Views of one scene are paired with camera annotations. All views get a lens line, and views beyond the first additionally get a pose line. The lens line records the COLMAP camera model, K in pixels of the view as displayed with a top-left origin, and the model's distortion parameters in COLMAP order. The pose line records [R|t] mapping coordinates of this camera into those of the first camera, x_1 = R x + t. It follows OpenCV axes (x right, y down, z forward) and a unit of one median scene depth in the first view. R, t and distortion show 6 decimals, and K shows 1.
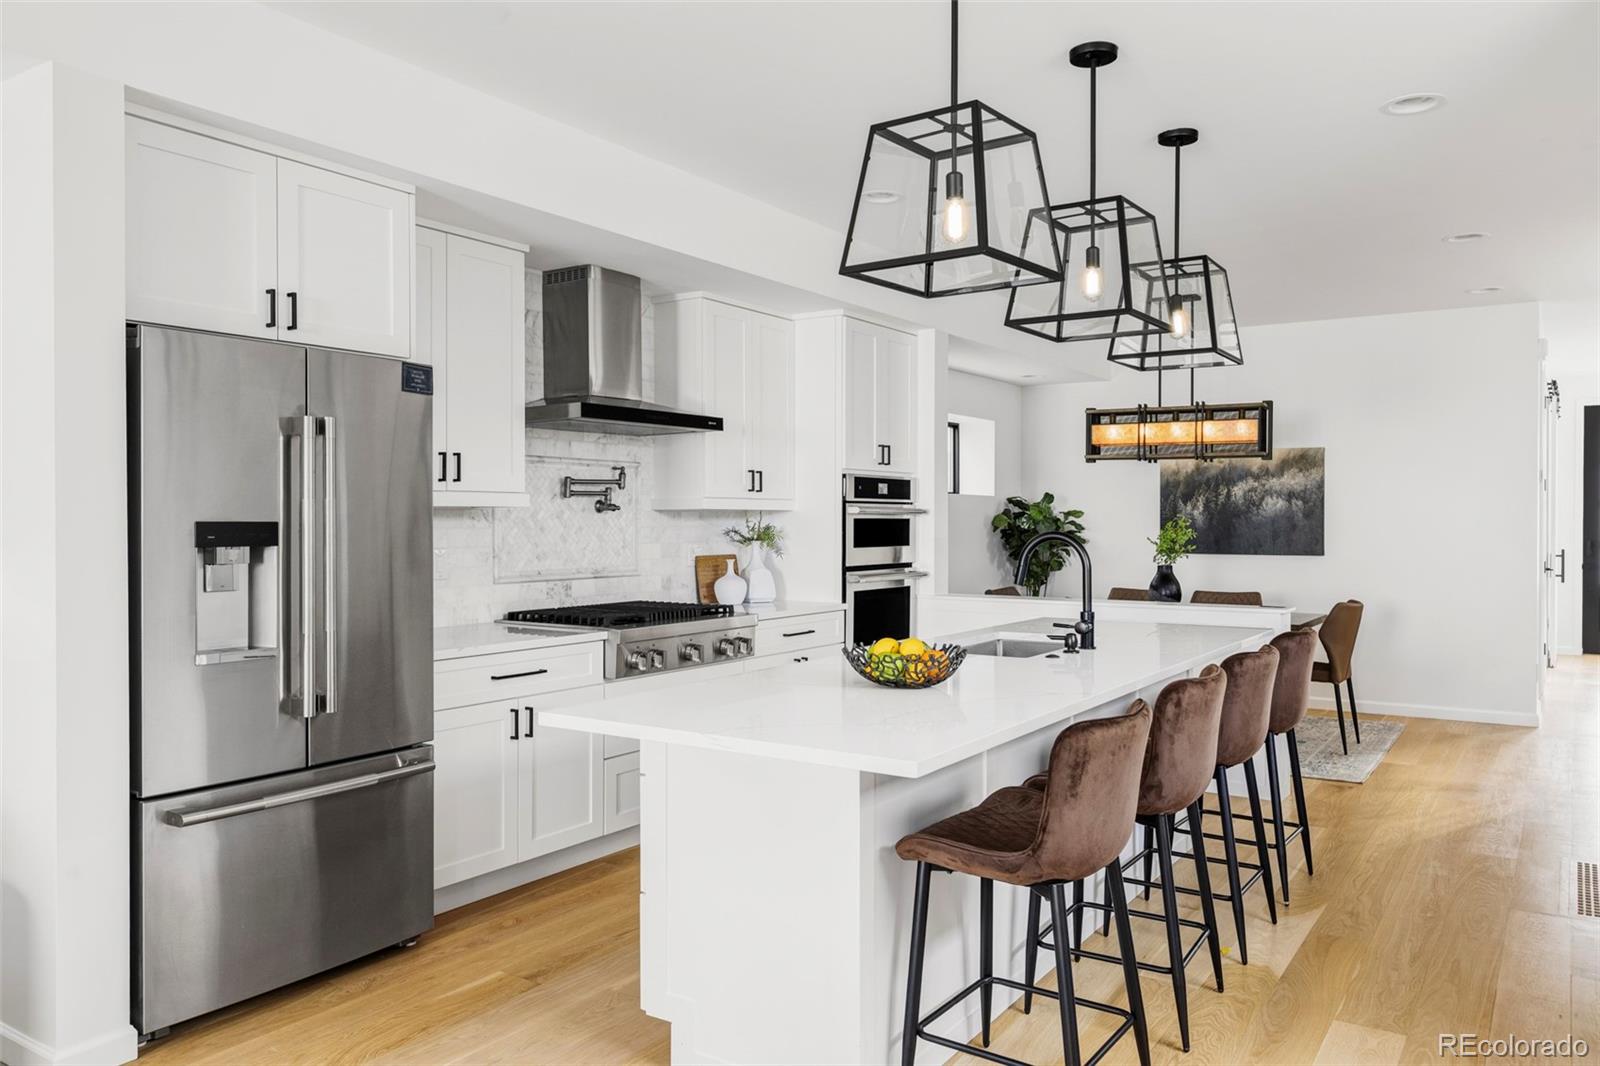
lens RADIAL K [[1110.9, 0, 800.0], [0, 1110.9, 533.0], [0, 0, 1]] dist [-0.004527, 0.000566]
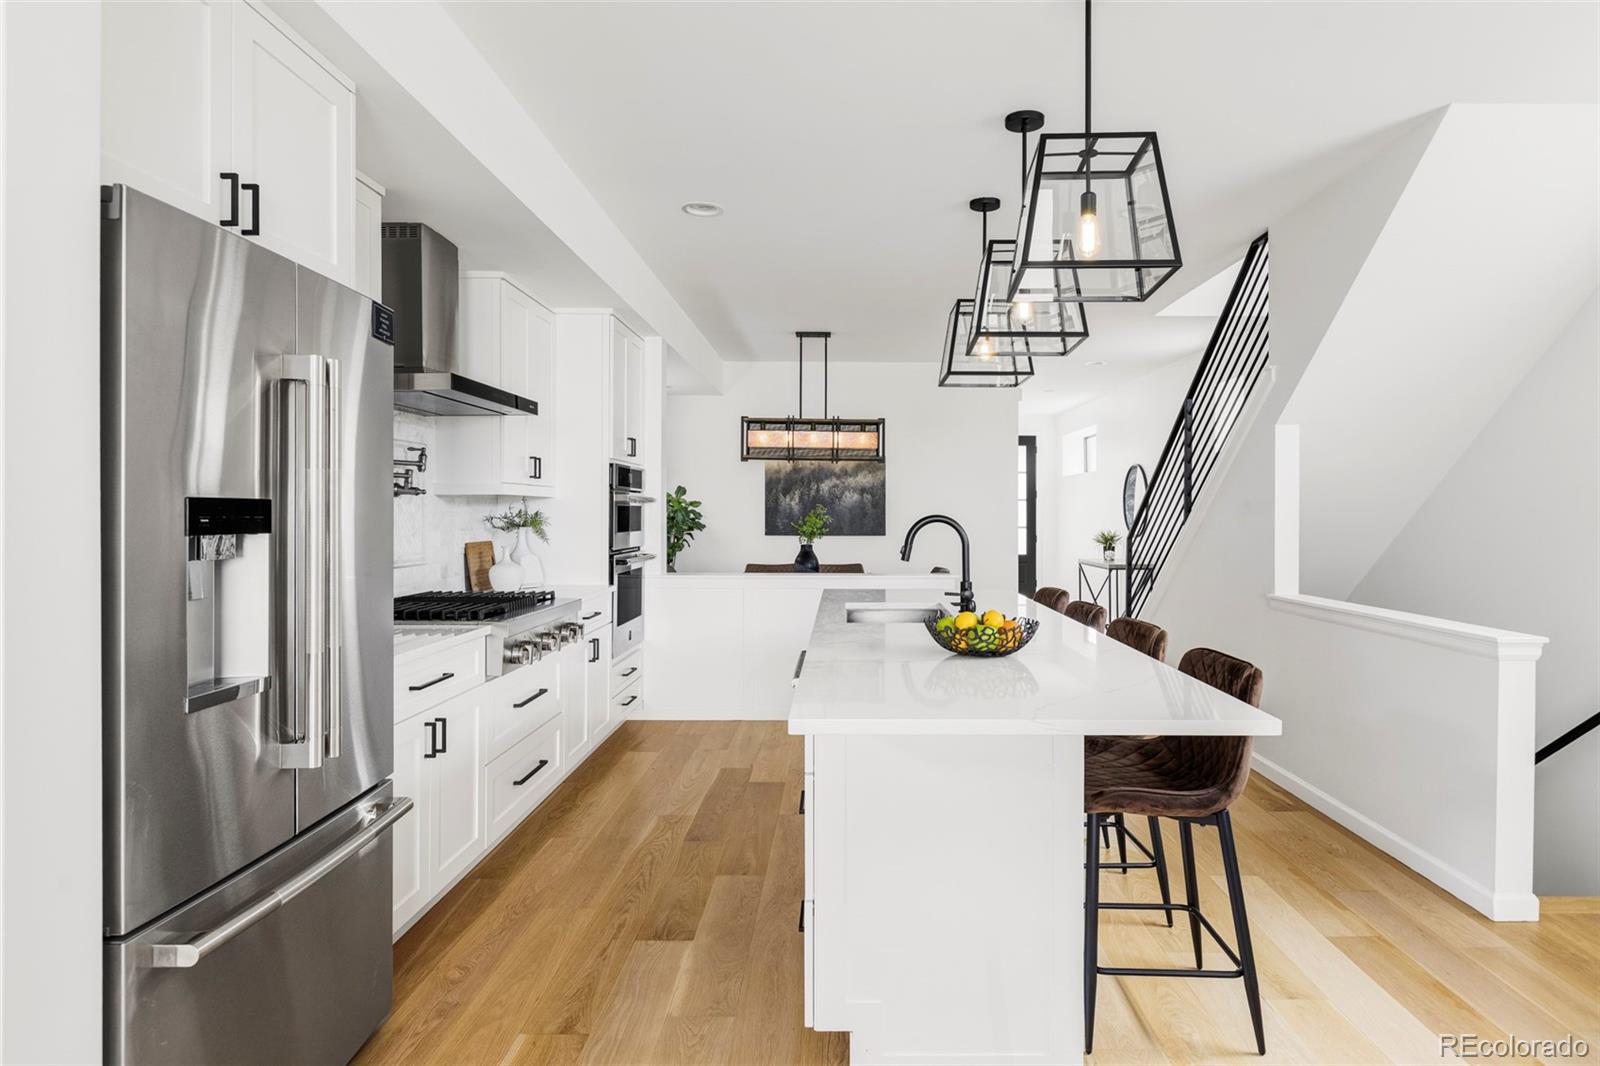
lens RADIAL K [[897.1, 0, 804.7], [0, 897.1, 514.1], [0, 0, 1]] dist [0.003078, -0.000373]
pose [[0.841688, 0.000345, 0.539964, -0.264851], [0.004420, 0.999962, -0.007529, 0.002771], [-0.539946, 0.008723, 0.841654, 0.175747]]
